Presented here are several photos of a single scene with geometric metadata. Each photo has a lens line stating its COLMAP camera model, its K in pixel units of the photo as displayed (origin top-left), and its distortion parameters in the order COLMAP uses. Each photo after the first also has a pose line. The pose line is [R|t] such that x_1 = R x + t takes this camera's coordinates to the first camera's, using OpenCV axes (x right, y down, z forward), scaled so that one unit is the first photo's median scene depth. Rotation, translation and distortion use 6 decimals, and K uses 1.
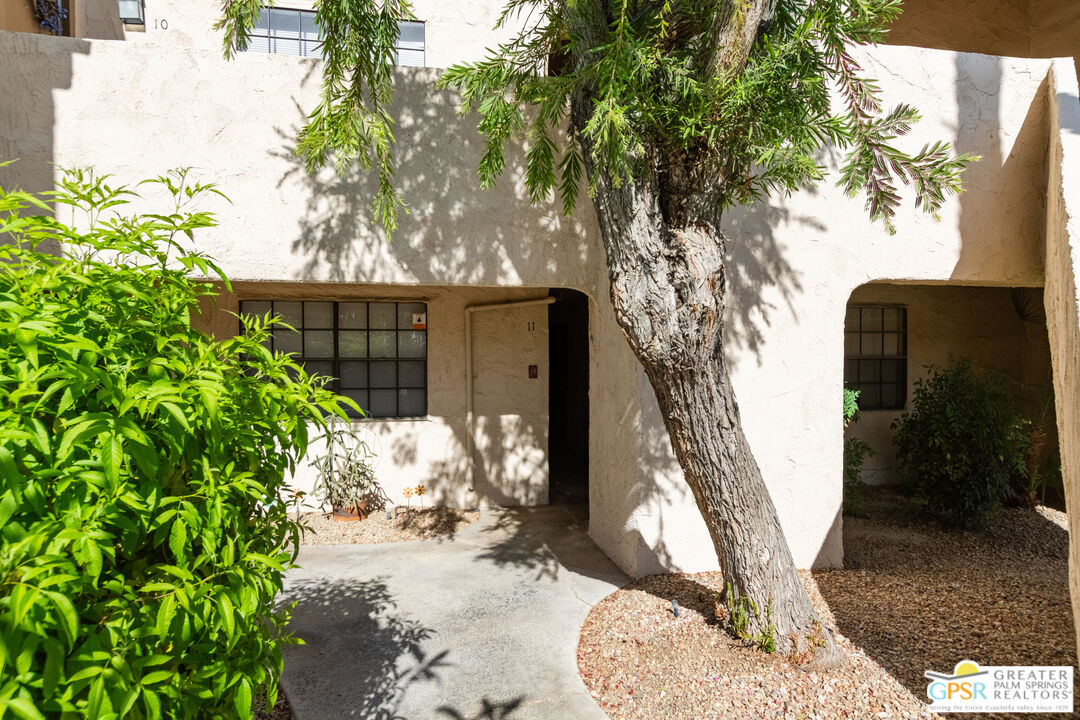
lens RADIAL K [[503.2, 0, 540.0], [0, 503.2, 360.0], [0, 0, 1]] dist [0.001524, -0.000091]
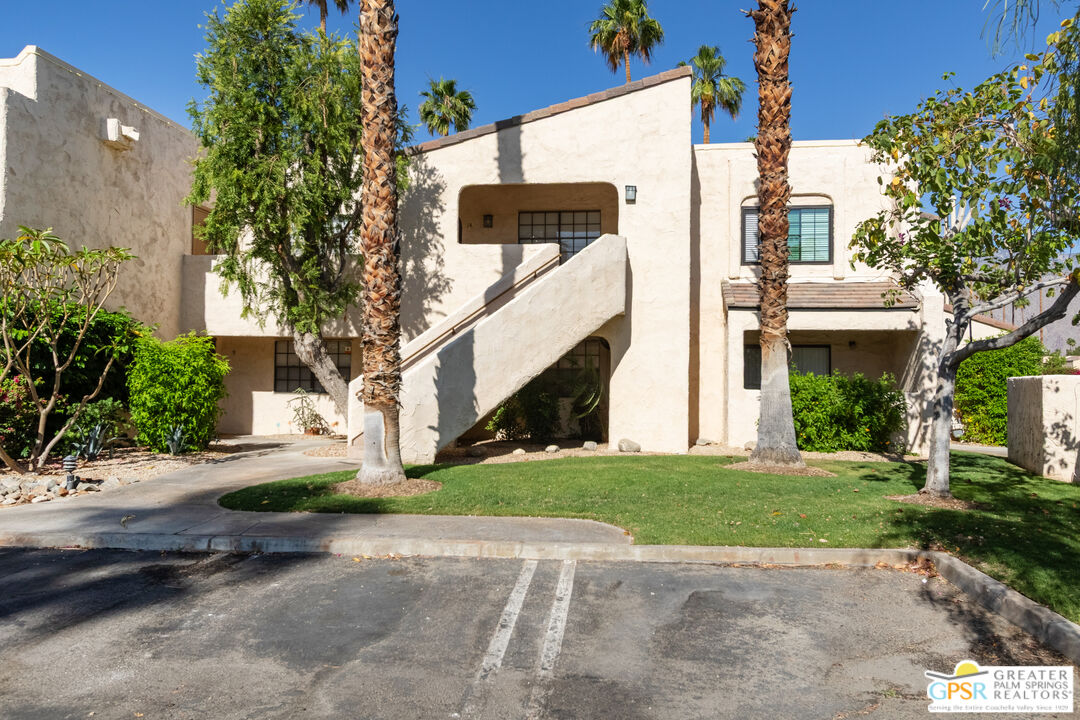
lens RADIAL K [[503.2, 0, 540.0], [0, 503.2, 360.0], [0, 0, 1]] dist [0.001524, -0.000091]
pose [[0.973421, 0.002095, -0.229015, 1.545492], [-0.008936, 0.999544, -0.028841, 0.038874], [0.228850, 0.030121, 0.972995, -1.341956]]
